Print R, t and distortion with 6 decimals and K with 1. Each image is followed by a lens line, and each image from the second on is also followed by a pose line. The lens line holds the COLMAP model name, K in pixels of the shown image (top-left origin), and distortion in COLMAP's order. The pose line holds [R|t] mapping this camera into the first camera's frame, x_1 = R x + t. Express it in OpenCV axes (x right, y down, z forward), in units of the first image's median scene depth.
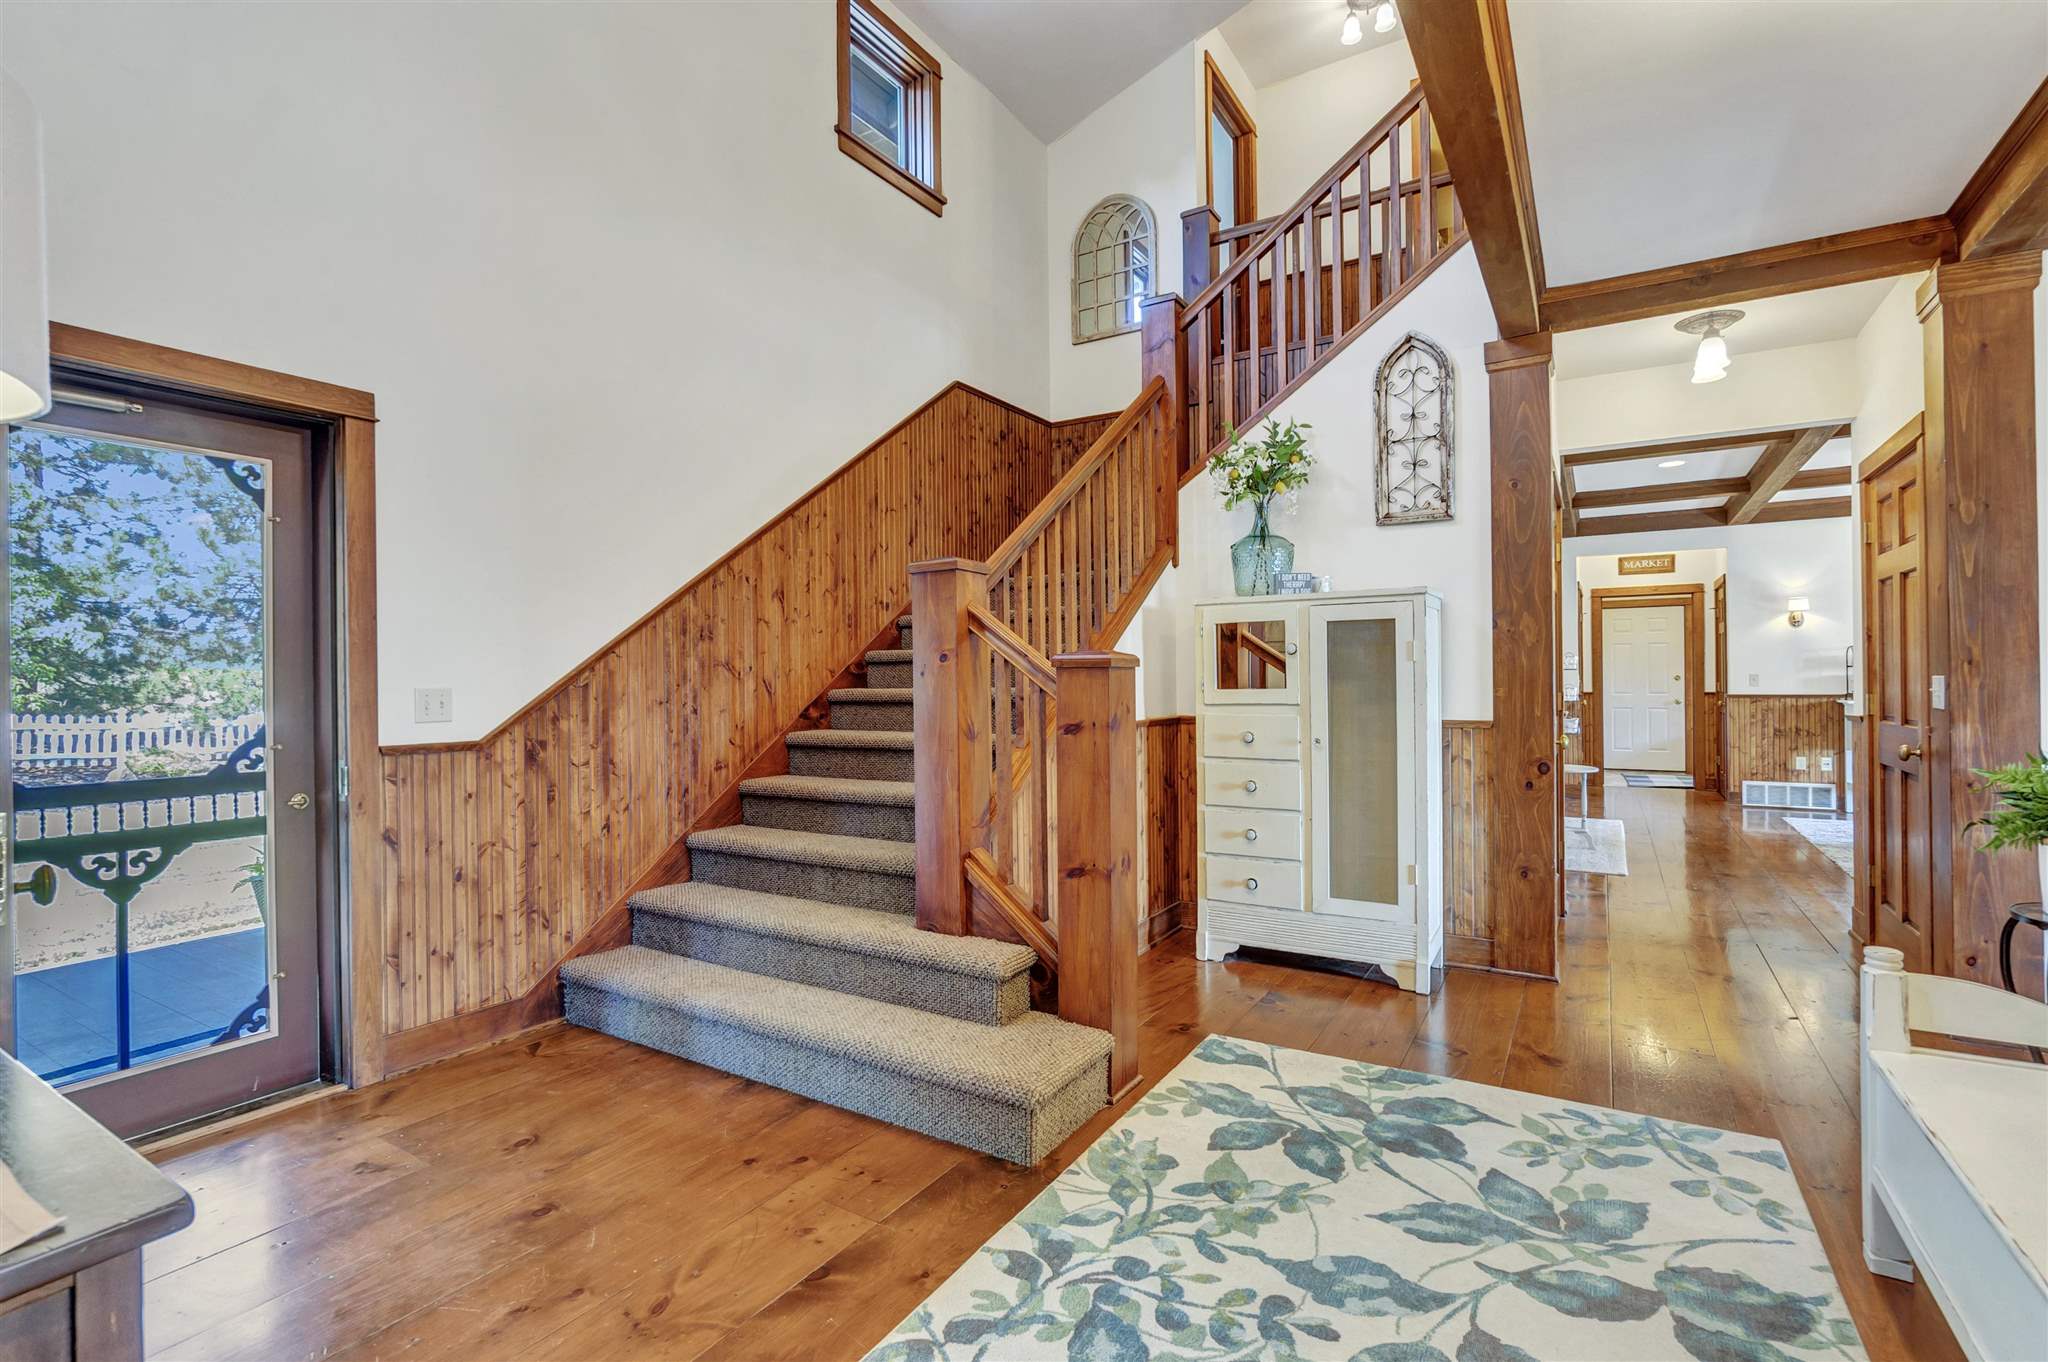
lens RADIAL K [[940.8, 0, 1019.8], [0, 940.8, 680.8], [0, 0, 1]] dist [-0.001864, -0.000447]
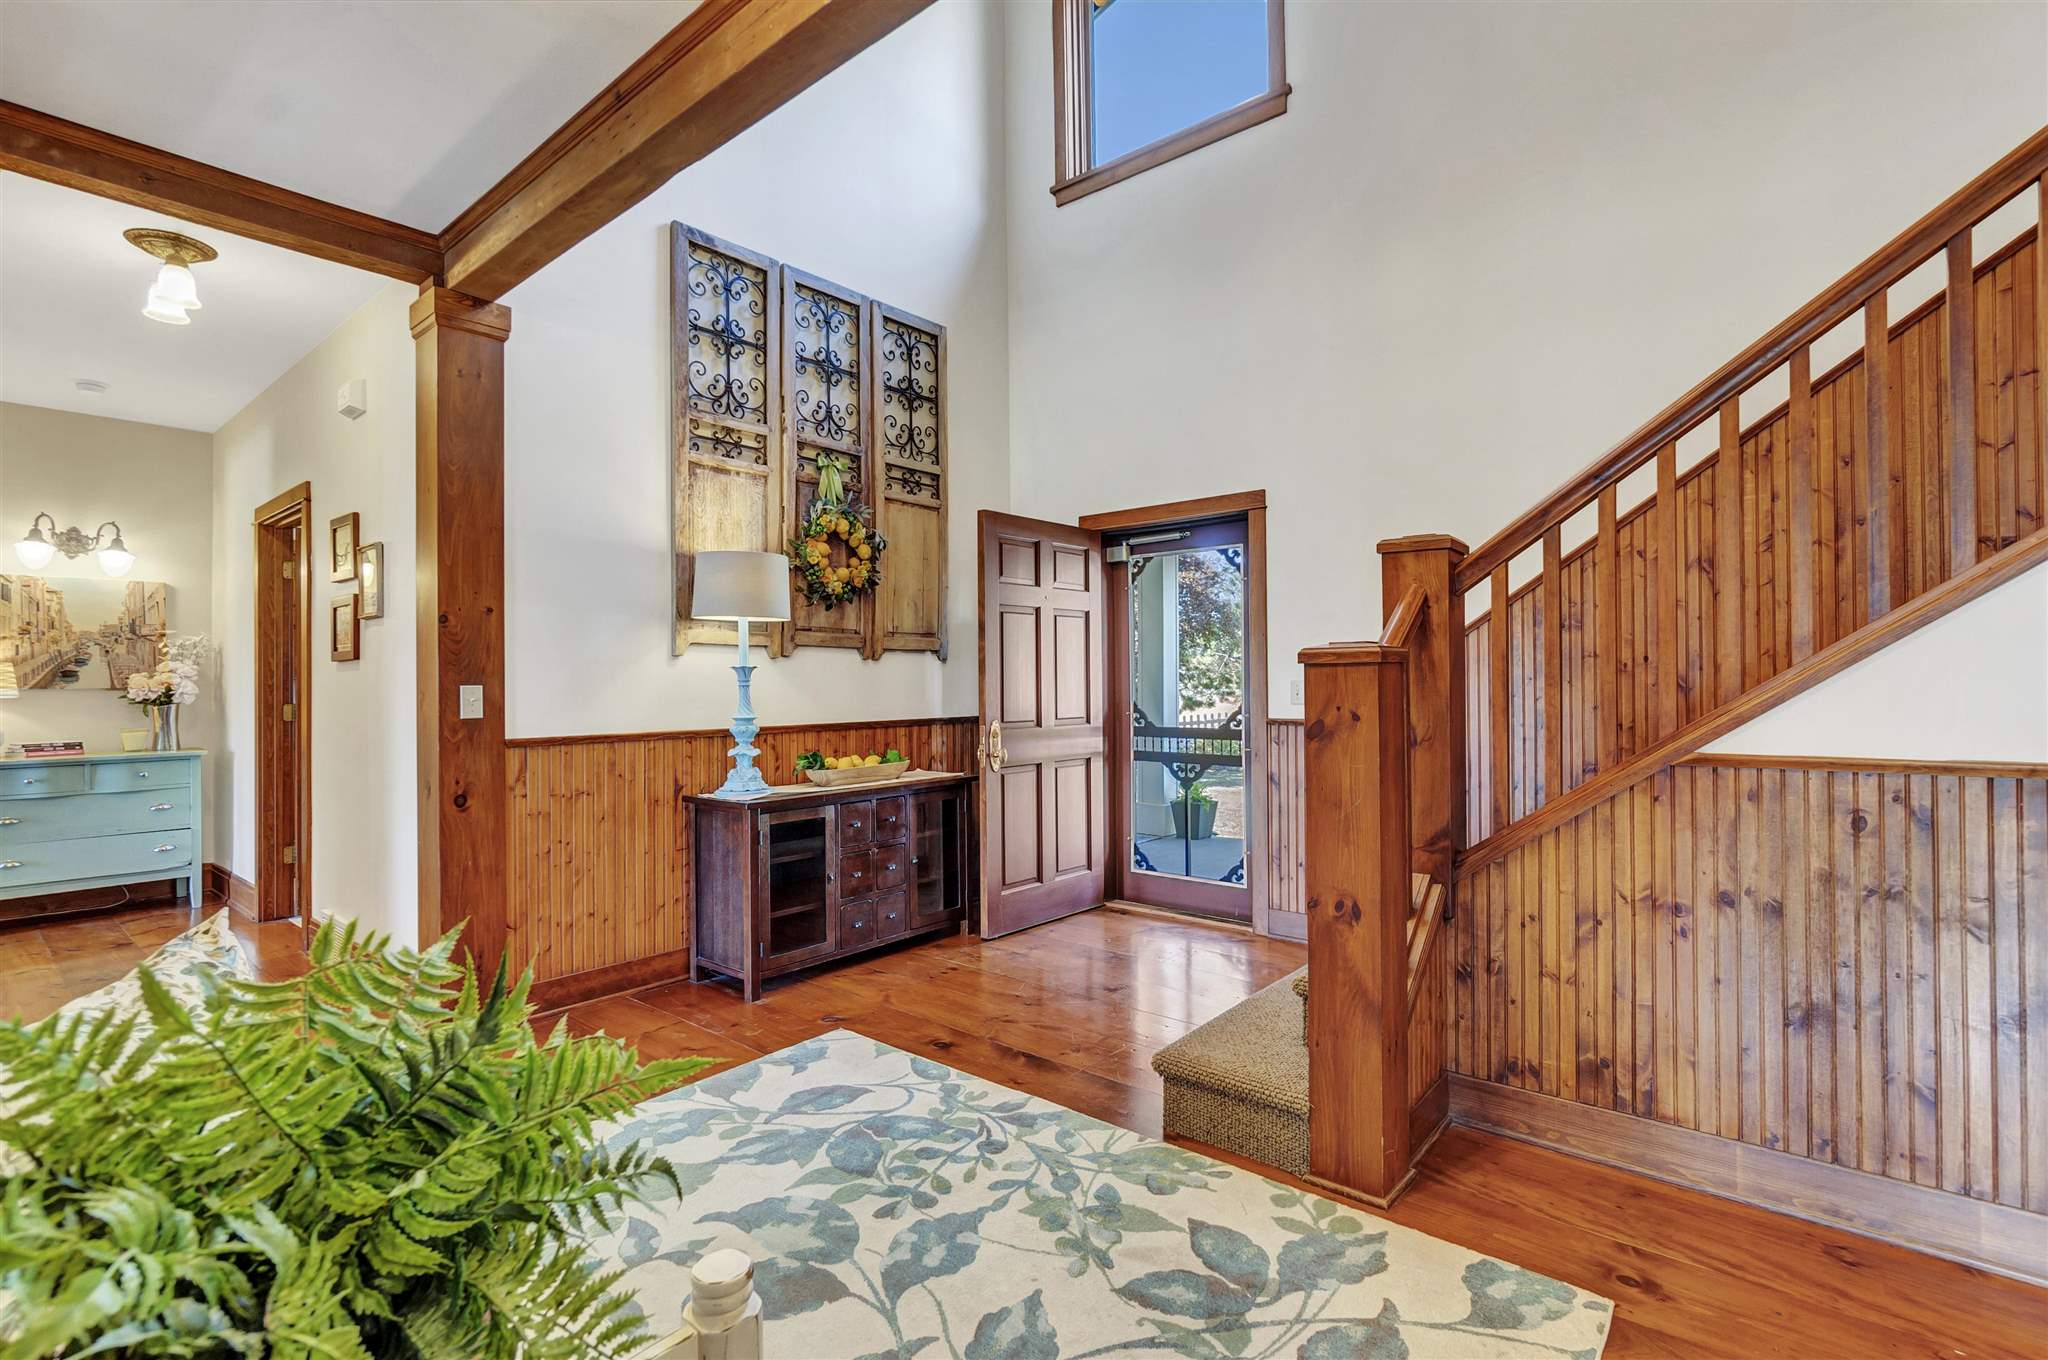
lens RADIAL K [[940.8, 0, 994.7], [0, 940.8, 676.5], [0, 0, 1]] dist [-0.001864, -0.000447]
pose [[-0.154760, 0.000871, -0.987952, 0.945604], [0.005211, 0.999986, 0.000065, -0.000920], [0.987938, -0.005138, -0.154762, 0.838206]]
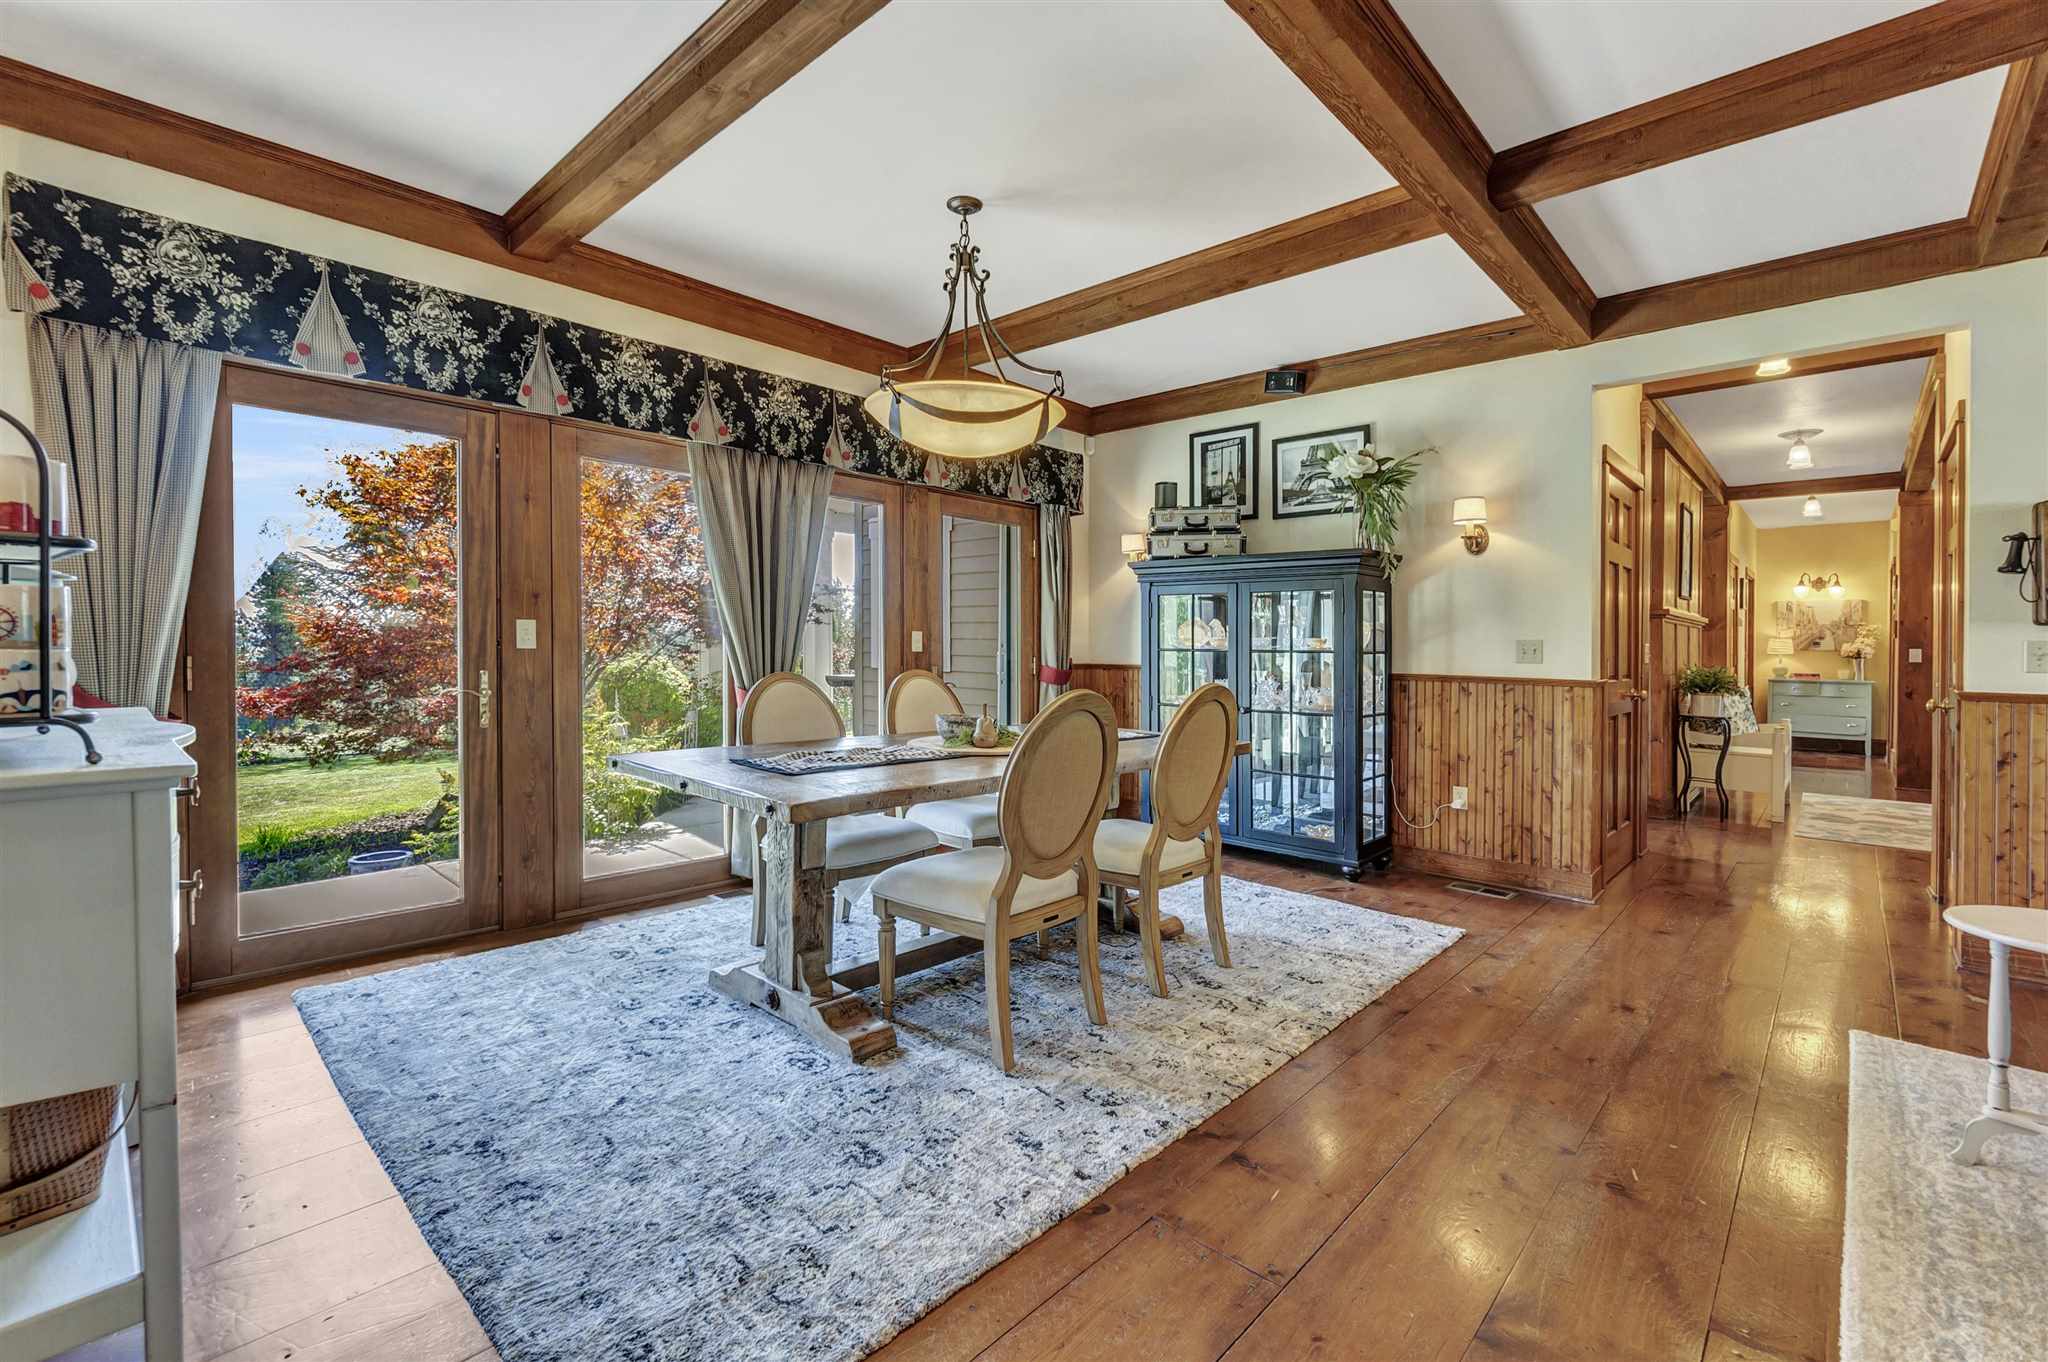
lens RADIAL K [[879.2, 0, 1019.6], [0, 879.2, 629.5], [0, 0, 1]] dist [-0.005221, 0.000919]
pose [[-0.979738, -0.000802, 0.200283, 2.103960], [-0.004232, 0.999852, -0.016699, 0.002269], [-0.200240, -0.017208, -0.979596, 3.313099]]
